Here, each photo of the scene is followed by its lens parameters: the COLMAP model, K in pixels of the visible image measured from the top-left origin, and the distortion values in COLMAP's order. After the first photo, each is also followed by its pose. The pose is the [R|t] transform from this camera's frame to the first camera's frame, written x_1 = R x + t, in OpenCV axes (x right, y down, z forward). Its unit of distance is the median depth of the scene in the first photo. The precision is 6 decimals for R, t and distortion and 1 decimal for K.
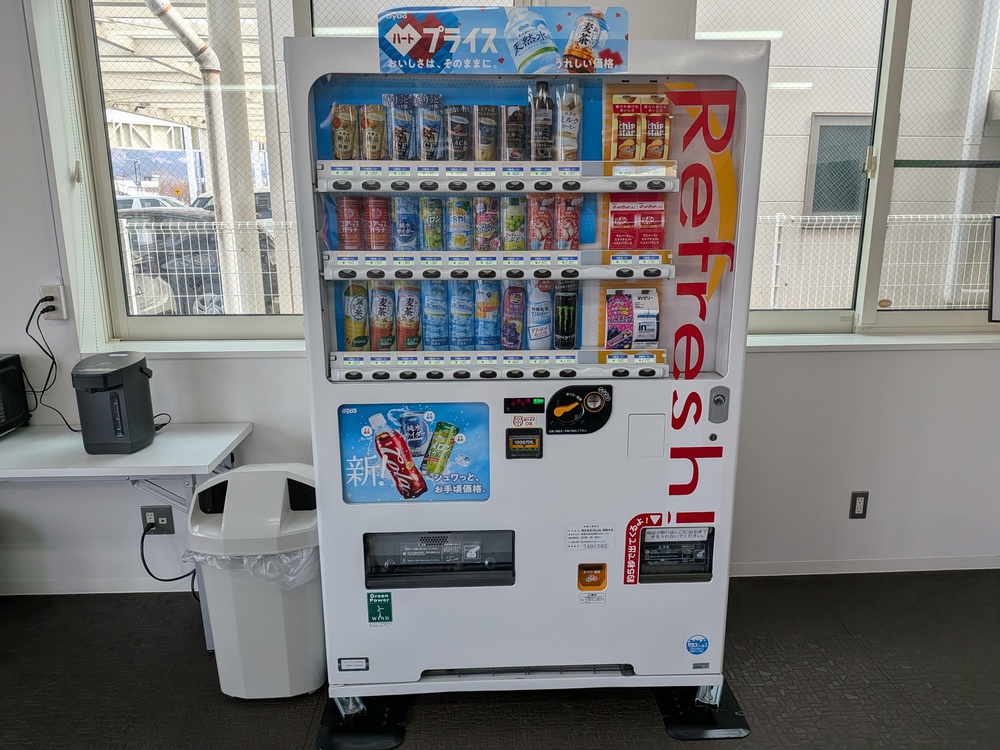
lens RADIAL K [[712.3, 0, 506.7], [0, 712.3, 374.4], [0, 0, 1]] dist [0.040966, -0.029521]
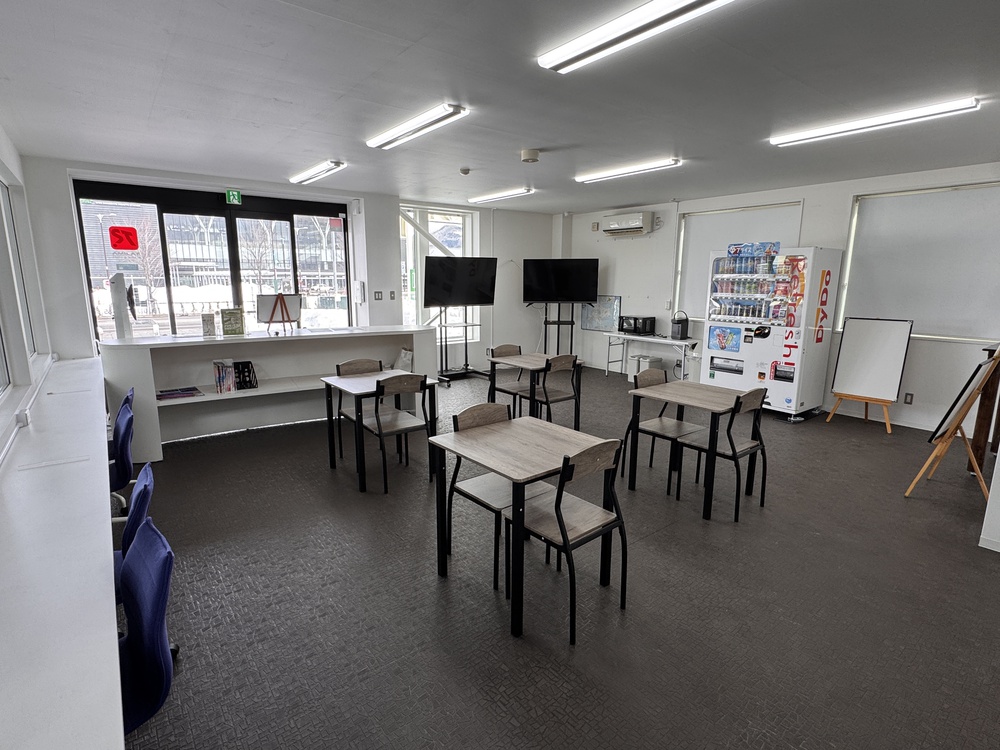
lens RADIAL K [[506.2, 0, 502.6], [0, 506.2, 378.3], [0, 0, 1]] dist [-0.005192, -0.000863]
pose [[0.579821, 0.165421, -0.797774, 1.627765], [-0.198596, 0.978333, 0.058521, 0.442344], [0.790169, 0.124503, 0.600110, -1.952981]]
